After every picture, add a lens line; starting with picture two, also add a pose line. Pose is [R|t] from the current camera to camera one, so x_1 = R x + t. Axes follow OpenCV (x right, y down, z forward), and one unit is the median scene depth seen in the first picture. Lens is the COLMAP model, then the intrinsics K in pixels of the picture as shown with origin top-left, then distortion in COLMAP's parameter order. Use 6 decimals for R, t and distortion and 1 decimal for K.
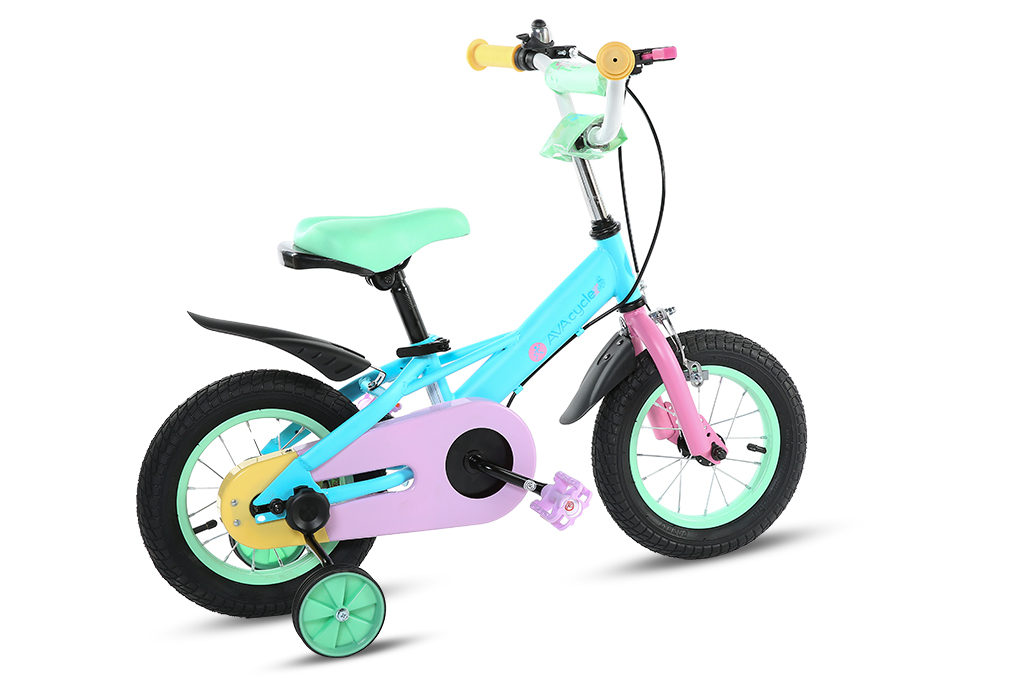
lens RADIAL K [[1885.8, 0, 511.3], [0, 1885.8, 336.5], [0, 0, 1]] dist [0.064549, 0.000000]
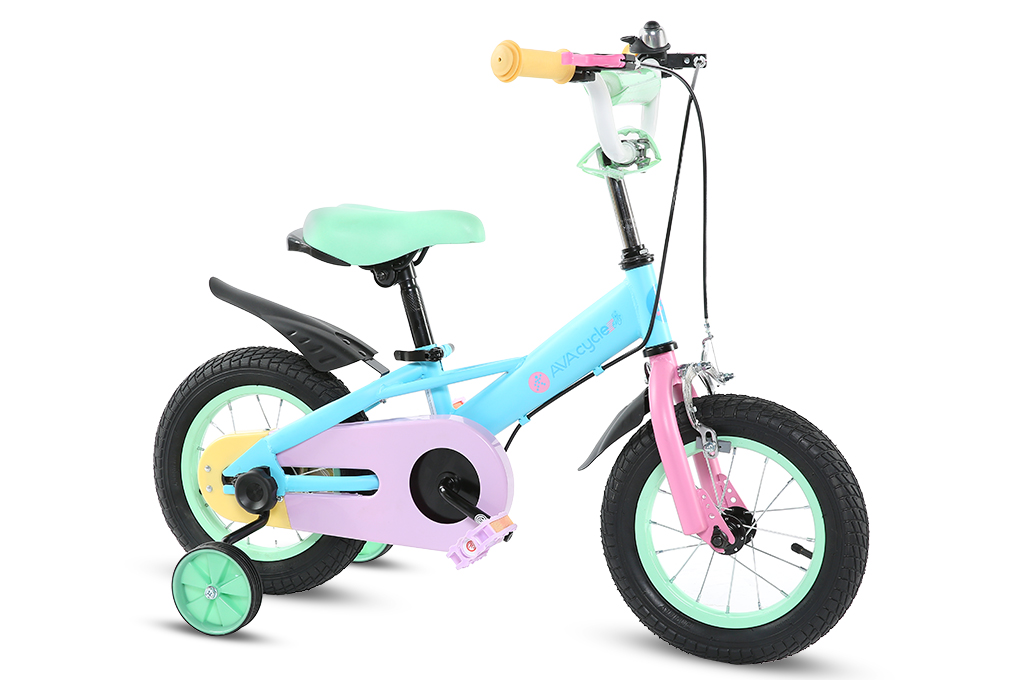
lens RADIAL K [[2095.1, 0, 508.9], [0, 2095.1, 349.6], [0, 0, 1]] dist [0.178777, 0.000000]
pose [[0.758315, 0.161525, -0.631560, 0.642690], [-0.170955, 0.984184, 0.046444, -0.052002], [0.629073, 0.072749, 0.773934, 0.208918]]
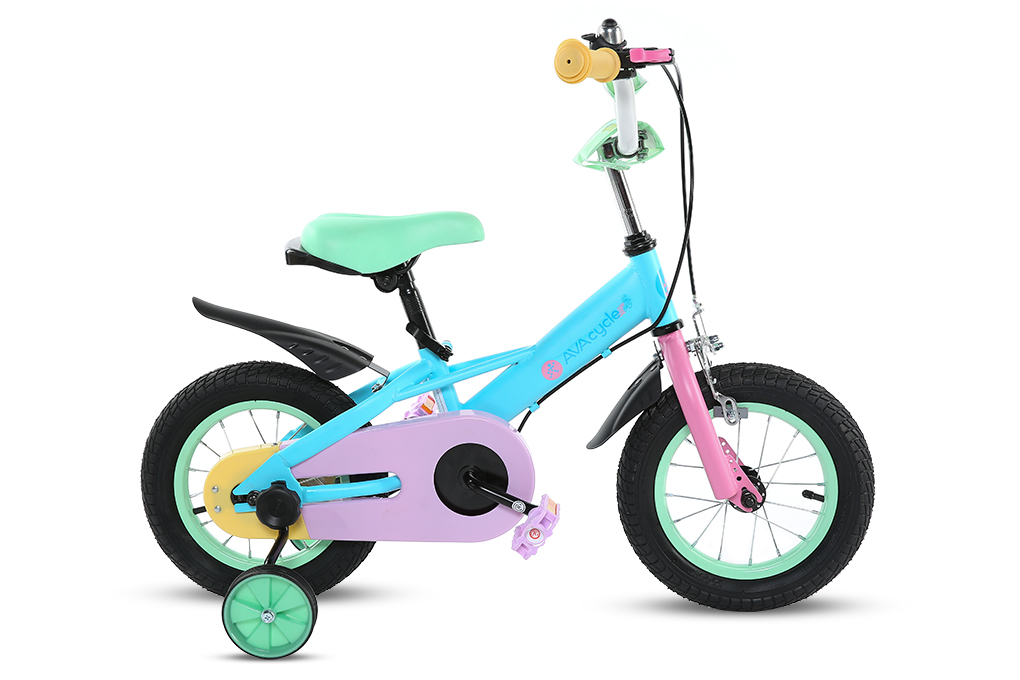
lens RADIAL K [[1650.9, 0, 510.1], [0, 1650.9, 333.2], [0, 0, 1]] dist [0.033341, 0.000000]
pose [[0.922826, 0.090733, -0.374378, 0.305102], [-0.084844, 0.995873, 0.032220, -0.035313], [0.375757, 0.002030, 0.926716, 0.225273]]
